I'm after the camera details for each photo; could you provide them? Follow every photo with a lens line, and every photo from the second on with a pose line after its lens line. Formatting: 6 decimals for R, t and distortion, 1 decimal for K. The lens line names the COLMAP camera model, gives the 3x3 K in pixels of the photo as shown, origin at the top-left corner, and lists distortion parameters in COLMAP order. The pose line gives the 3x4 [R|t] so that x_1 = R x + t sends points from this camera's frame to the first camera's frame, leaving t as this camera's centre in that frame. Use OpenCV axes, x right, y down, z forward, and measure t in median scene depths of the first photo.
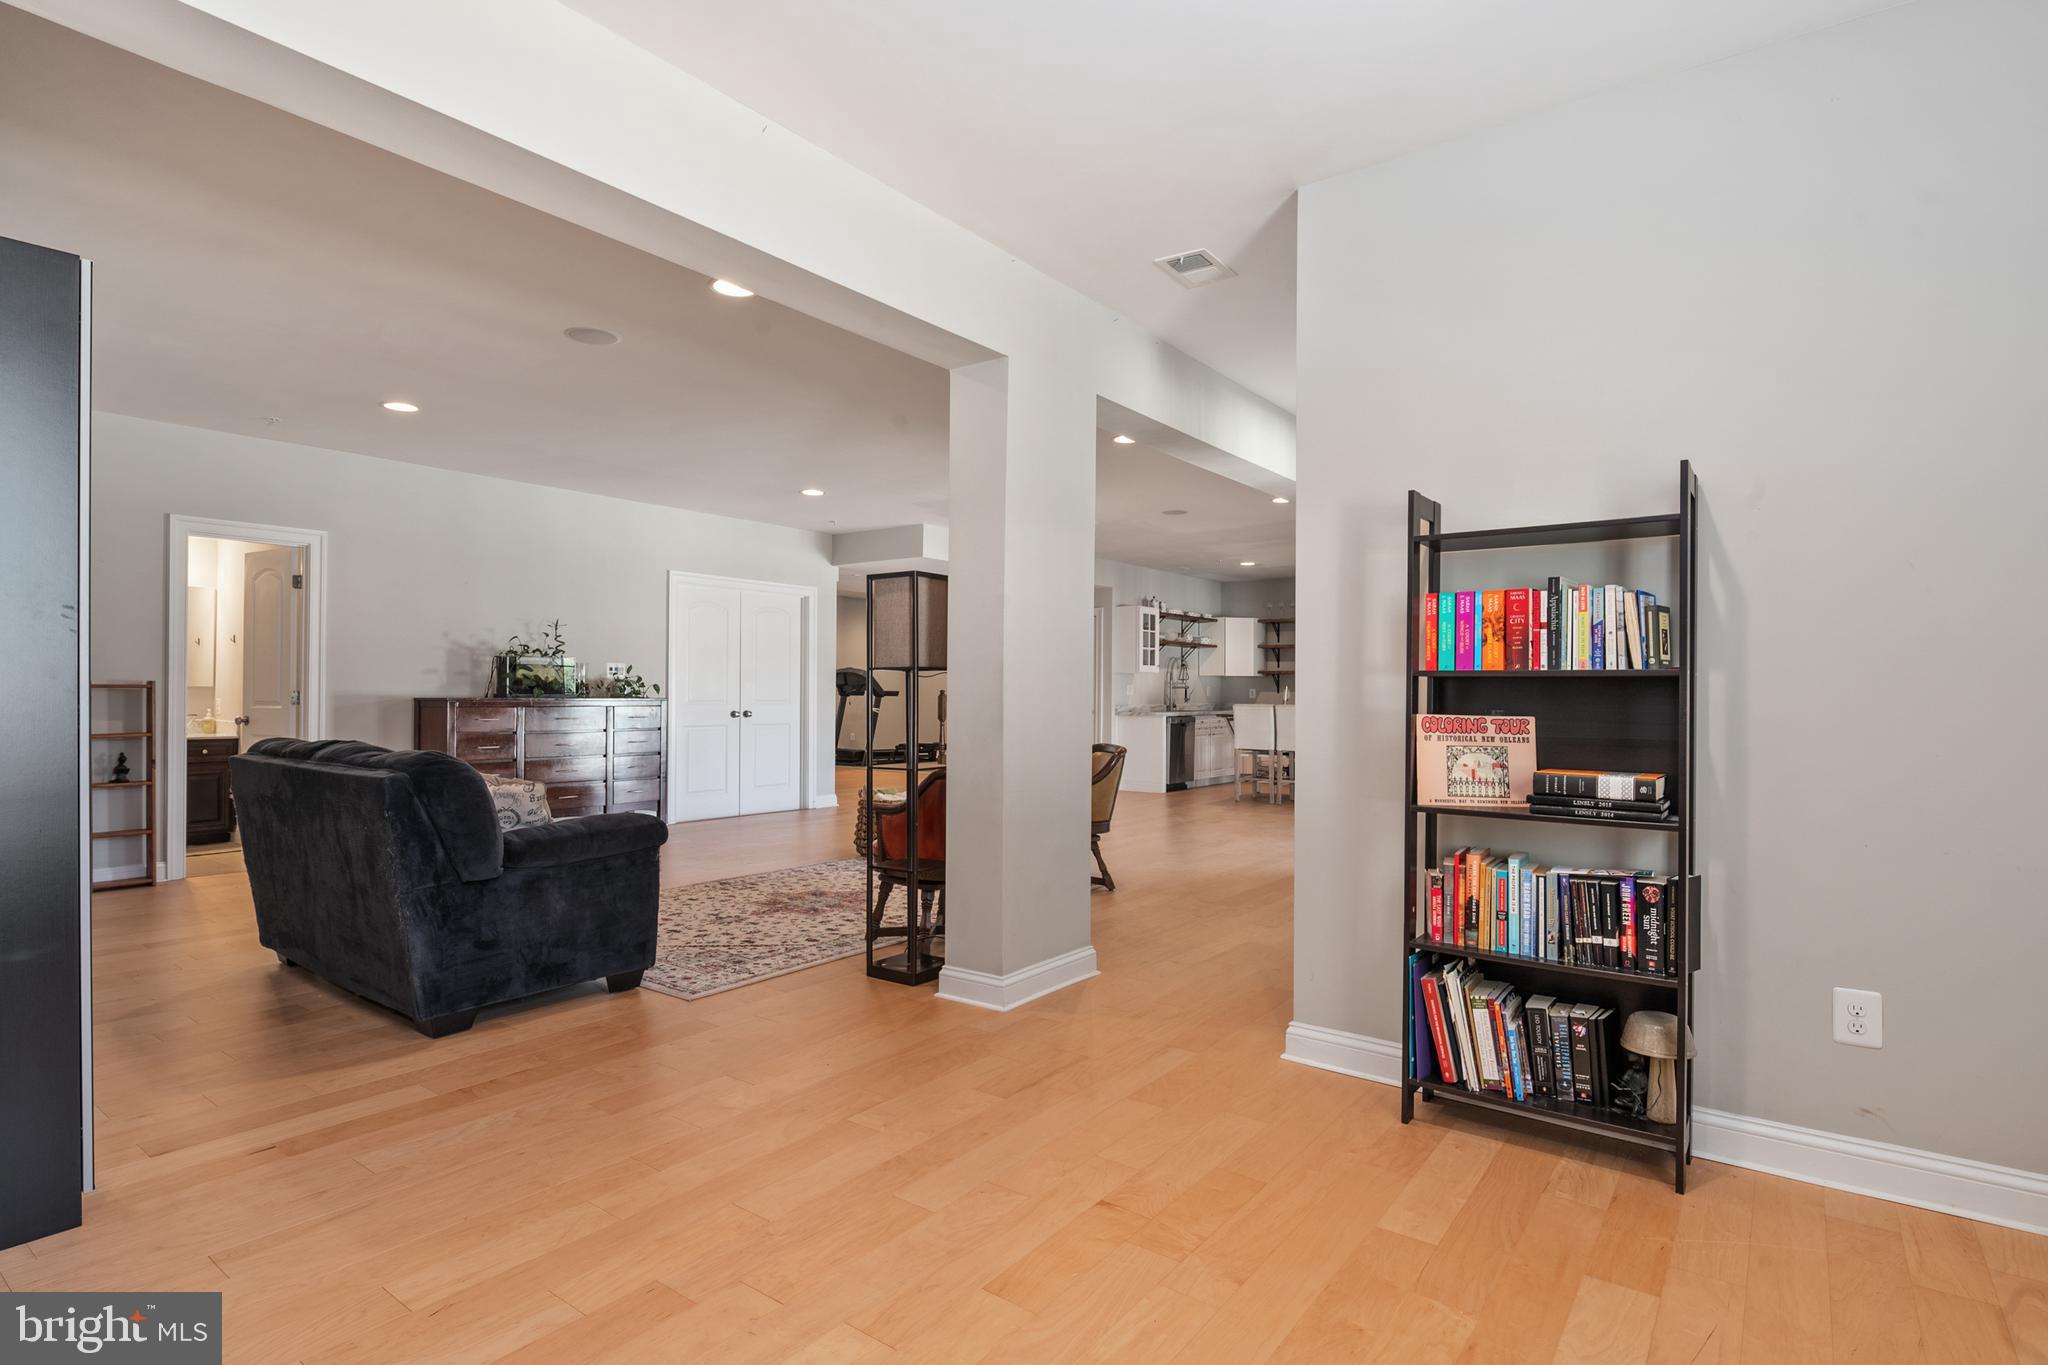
lens RADIAL K [[1035.4, 0, 1022.9], [0, 1035.4, 677.2], [0, 0, 1]] dist [-0.000791, 0.000042]
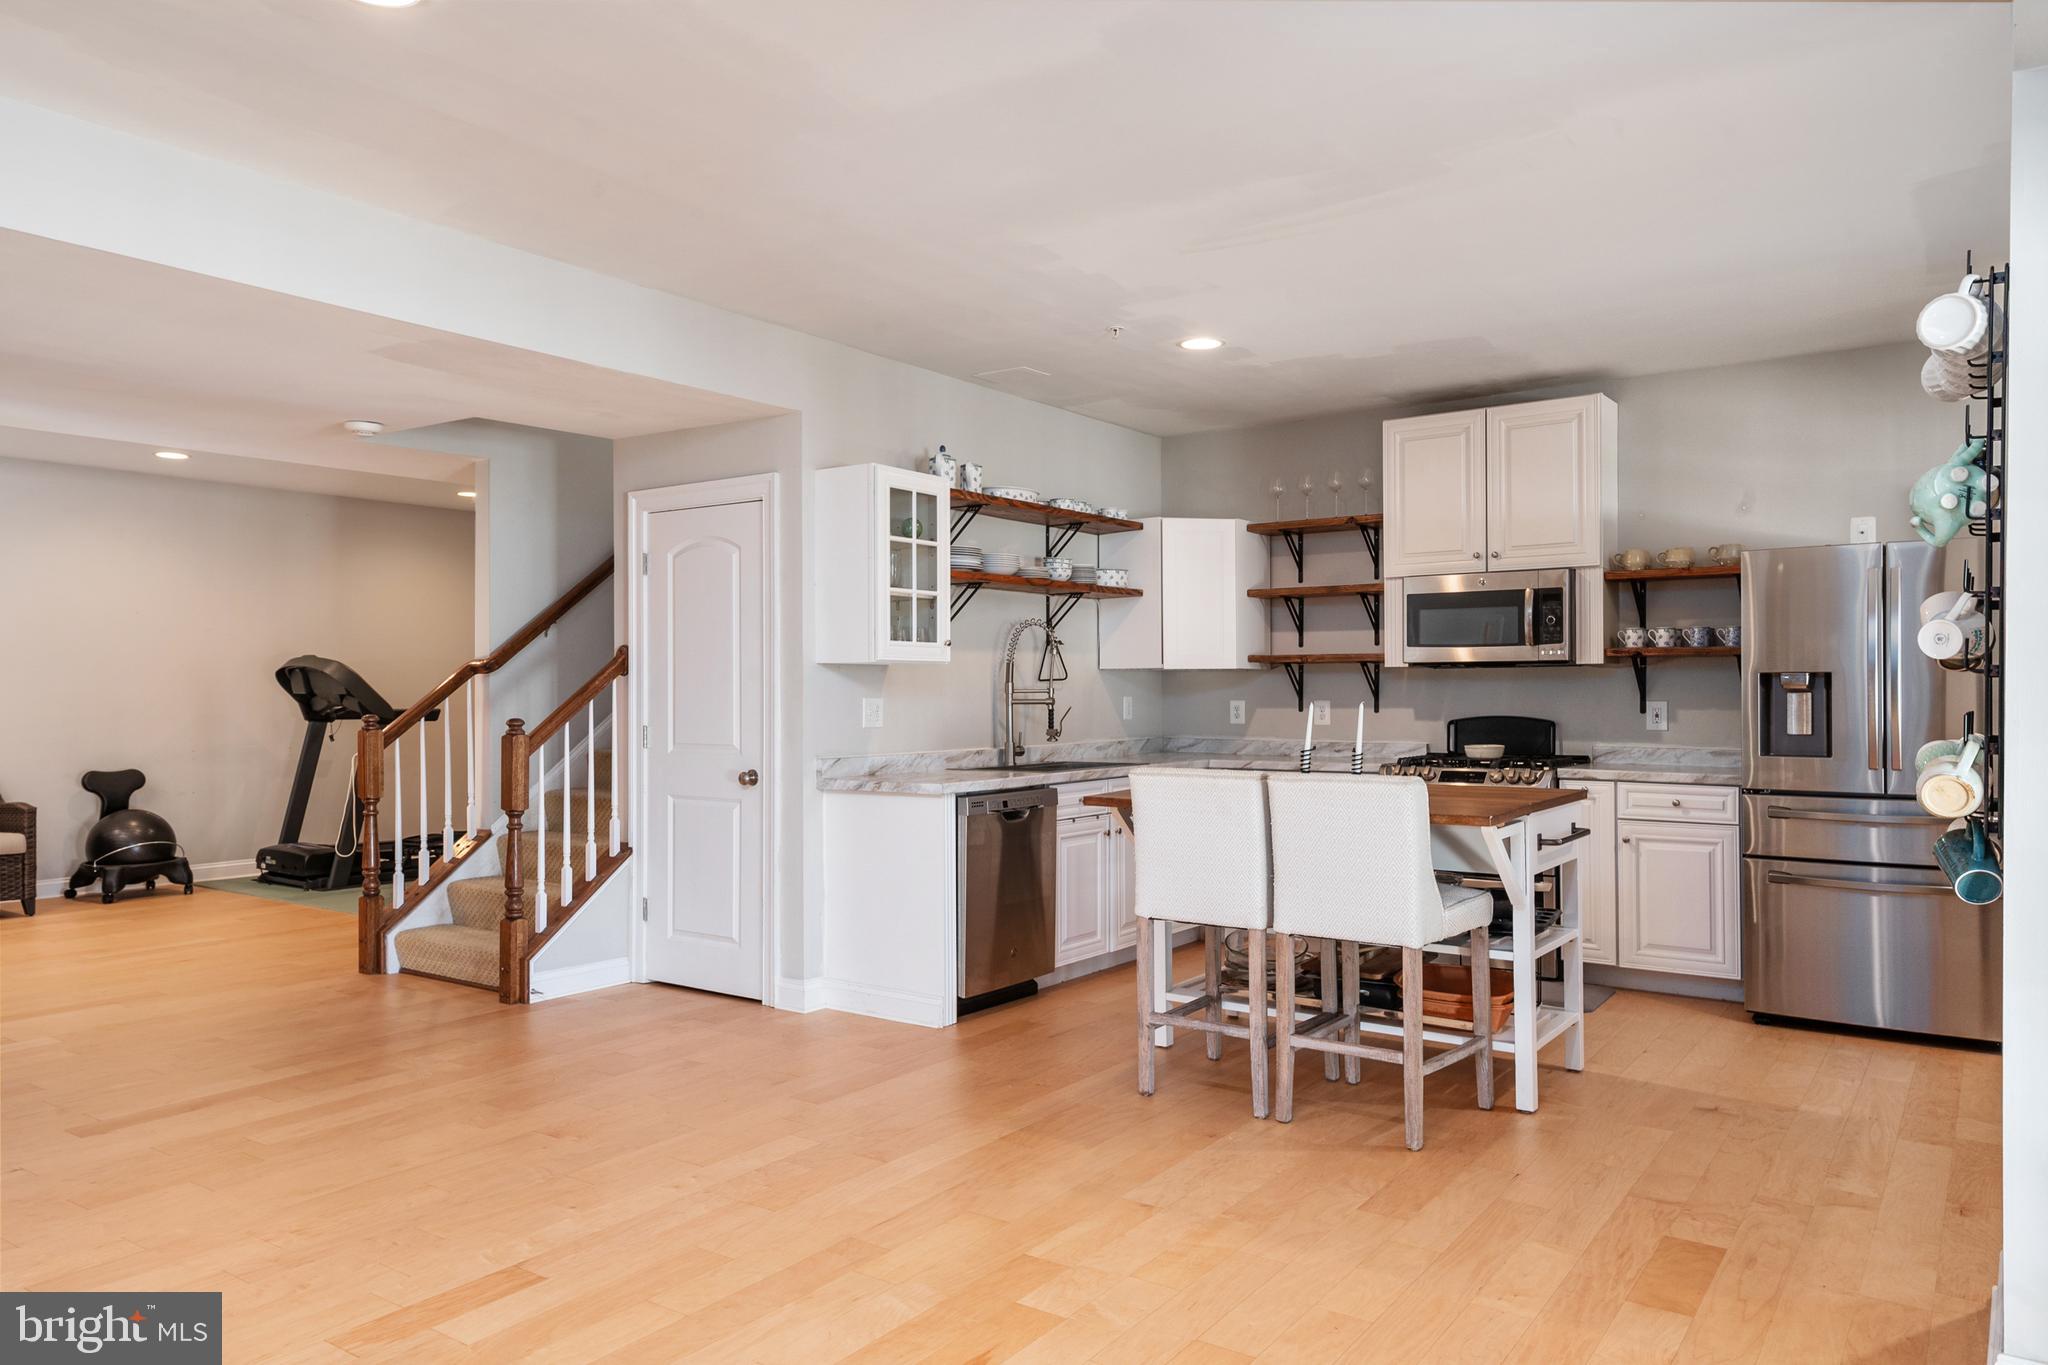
lens RADIAL K [[1397.4, 0, 1025.7], [0, 1397.4, 691.9], [0, 0, 1]] dist [0.037880, 0.000205]
pose [[0.999566, -0.010428, 0.027543, 0.135474], [0.009994, 0.999824, 0.015861, -0.001546], [-0.027704, -0.015579, 0.999495, 0.501283]]
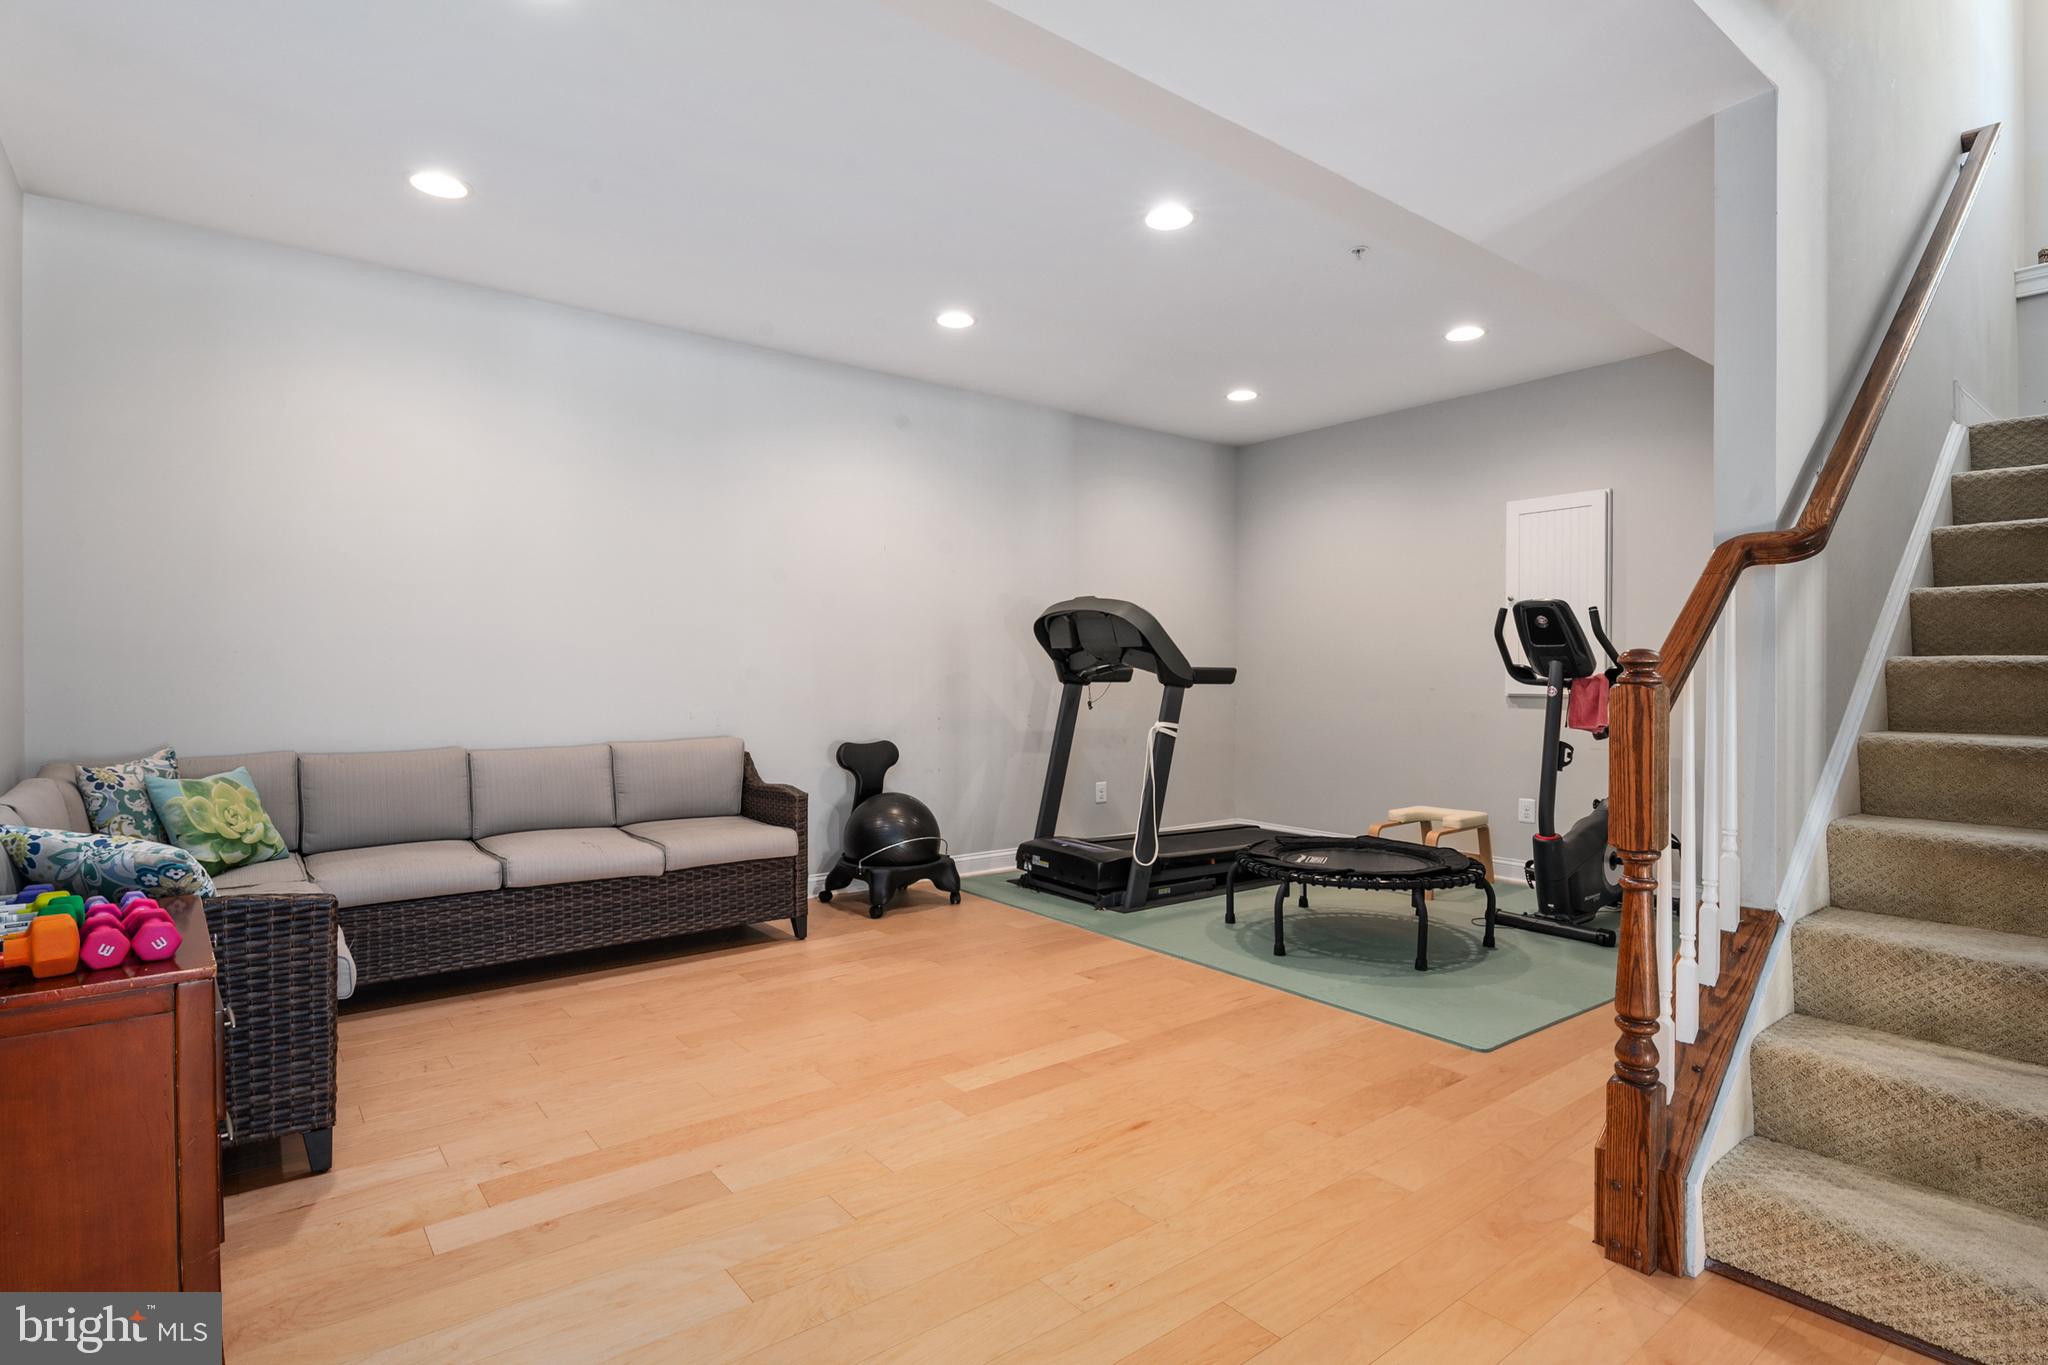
lens RADIAL K [[1035.4, 0, 1021.9], [0, 1035.4, 682.5], [0, 0, 1]] dist [-0.000791, 0.000042]
pose [[0.963510, -0.011992, -0.267405, -0.121910], [0.016376, 0.999765, 0.014170, 0.014984], [0.267173, -0.018032, 0.963480, 0.829319]]
